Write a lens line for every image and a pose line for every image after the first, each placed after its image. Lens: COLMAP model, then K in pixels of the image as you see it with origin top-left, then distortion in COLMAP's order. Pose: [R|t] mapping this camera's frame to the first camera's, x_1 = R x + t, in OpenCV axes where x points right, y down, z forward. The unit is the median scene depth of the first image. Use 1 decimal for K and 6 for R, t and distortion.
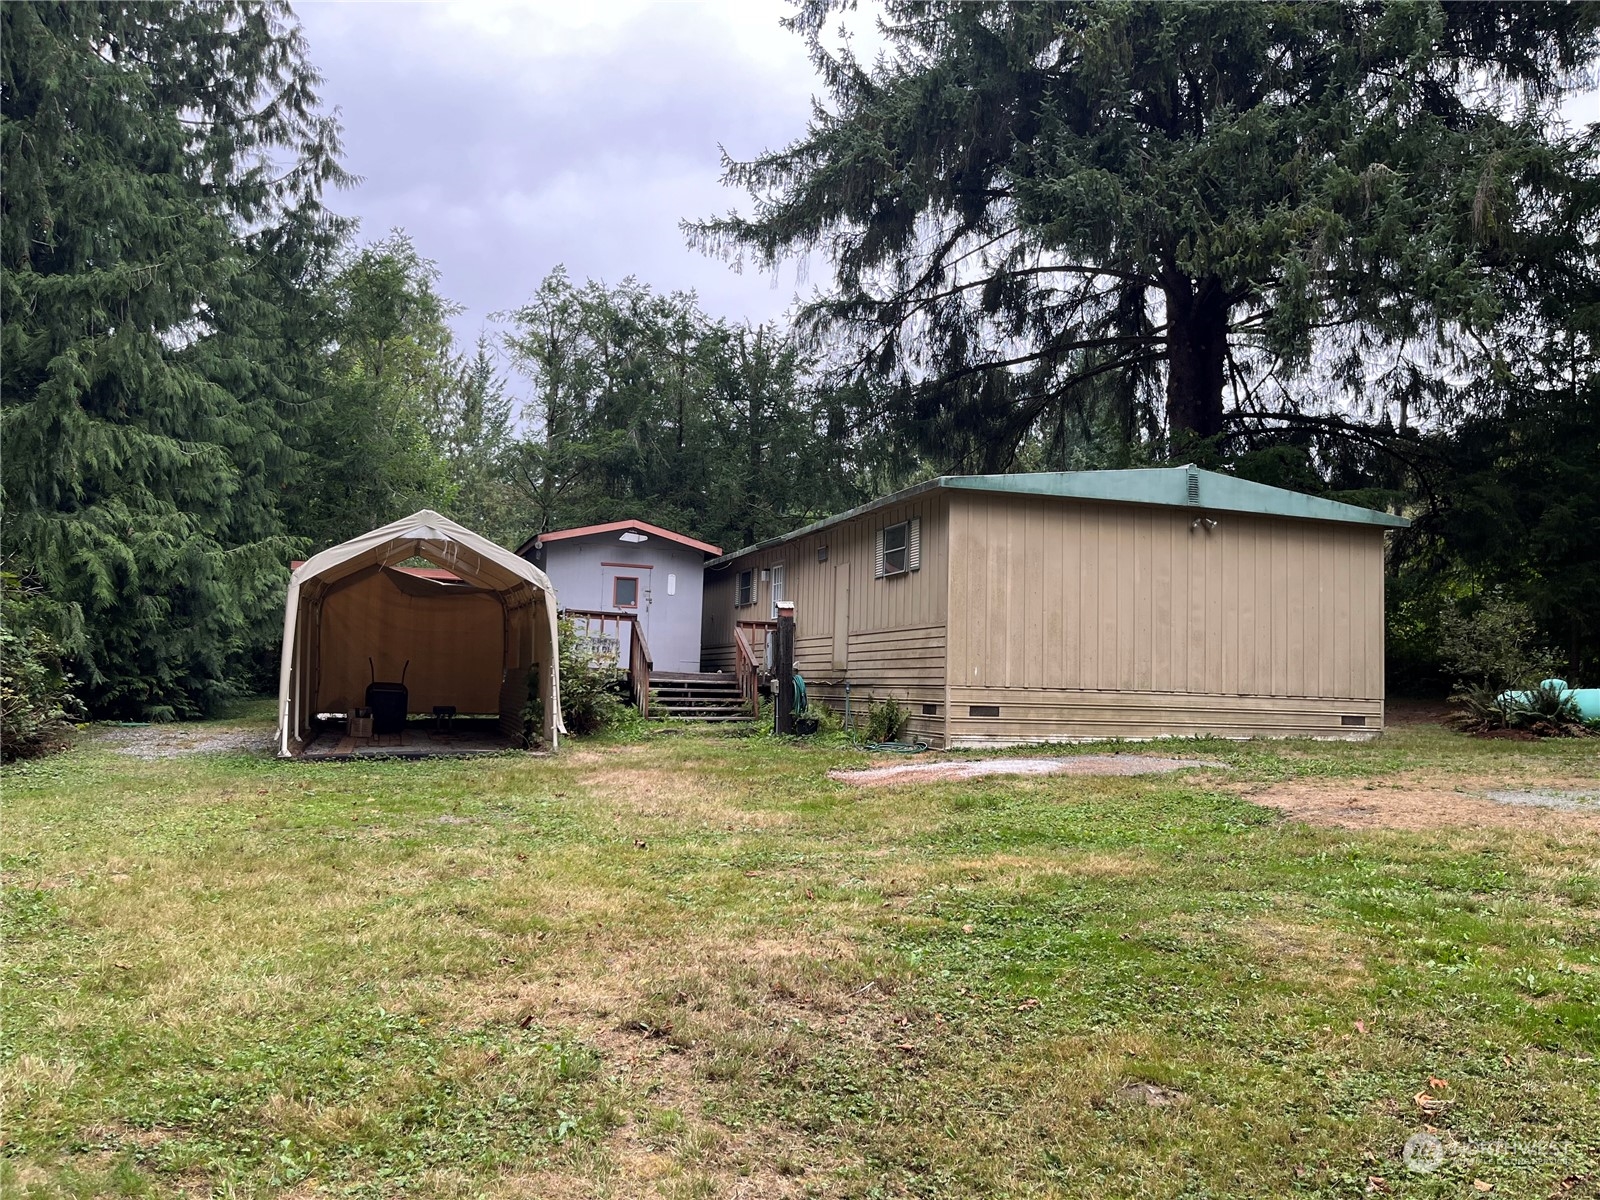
lens RADIAL K [[1212.7, 0, 800.1], [0, 1212.7, 602.6], [0, 0, 1]] dist [-0.003083, -0.001688]
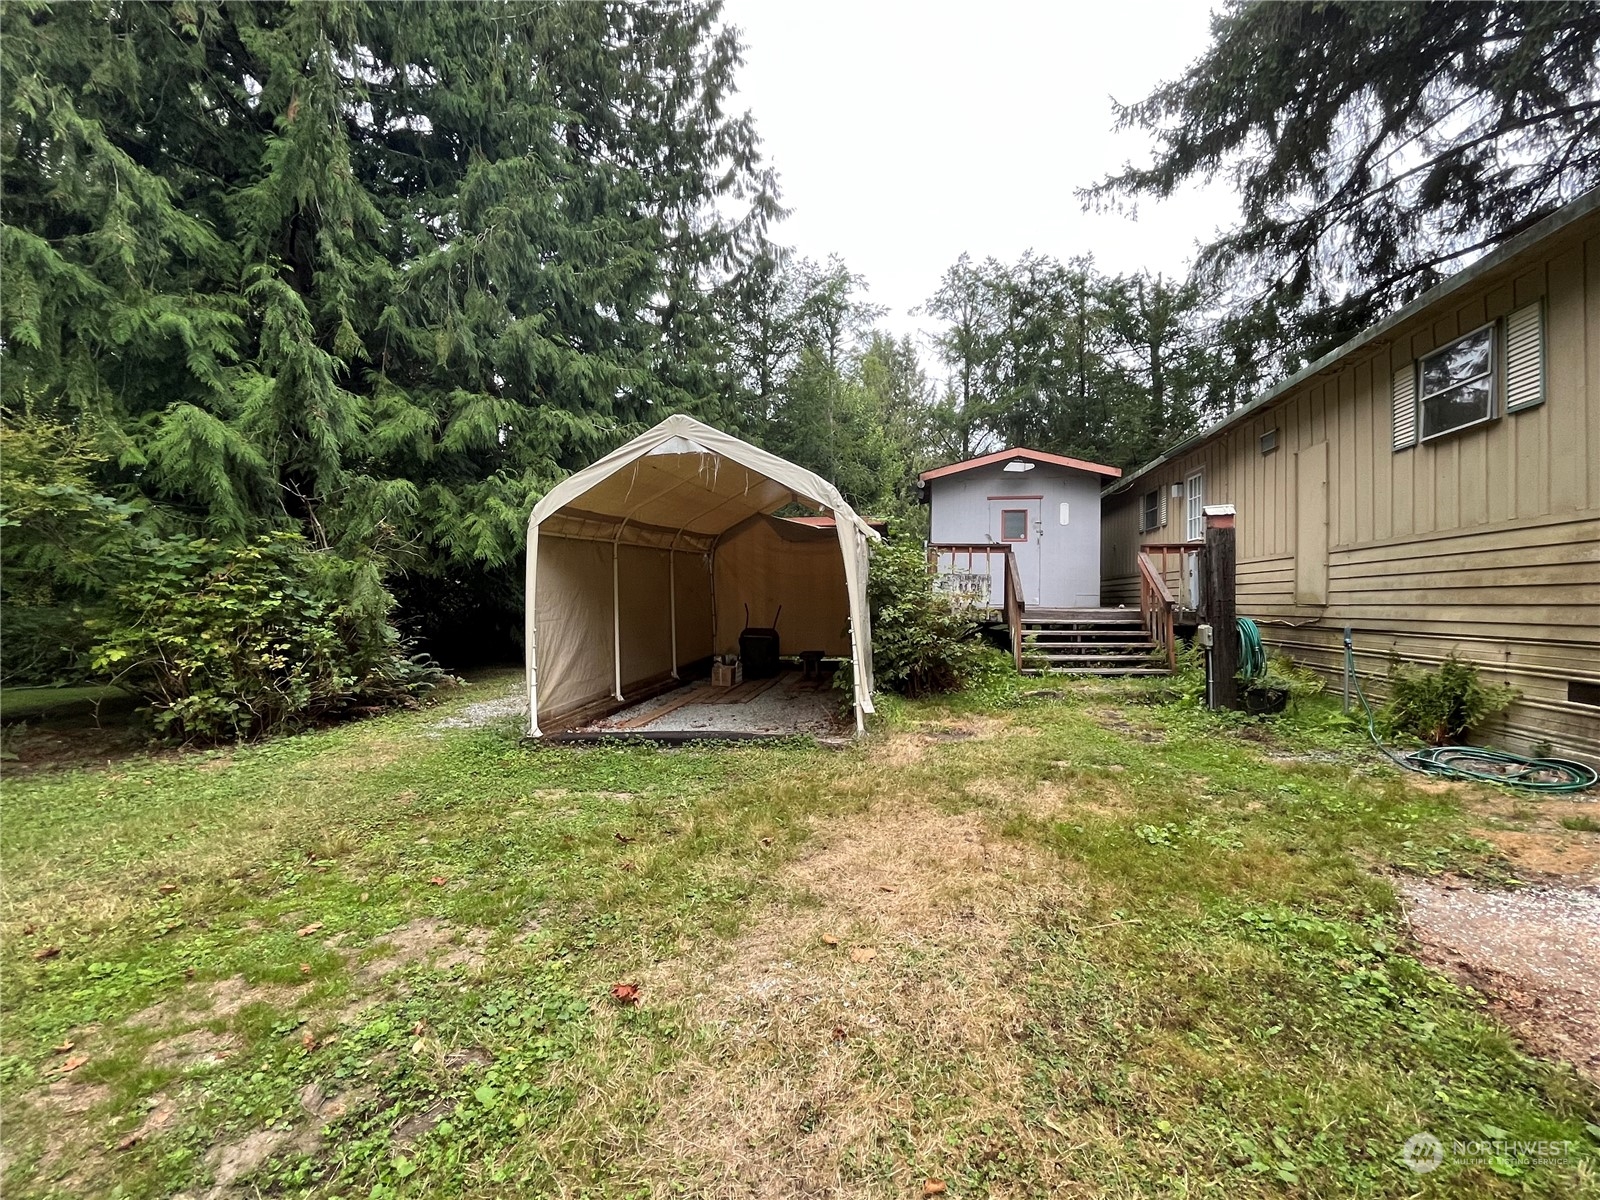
lens RADIAL K [[717.9, 0, 804.0], [0, 717.9, 602.1], [0, 0, 1]] dist [0.000595, -0.000757]
pose [[0.877819, -0.027381, -0.478210, -0.013653], [0.058417, 0.997032, 0.050144, 0.010219], [0.475418, -0.071952, 0.876813, 0.300571]]
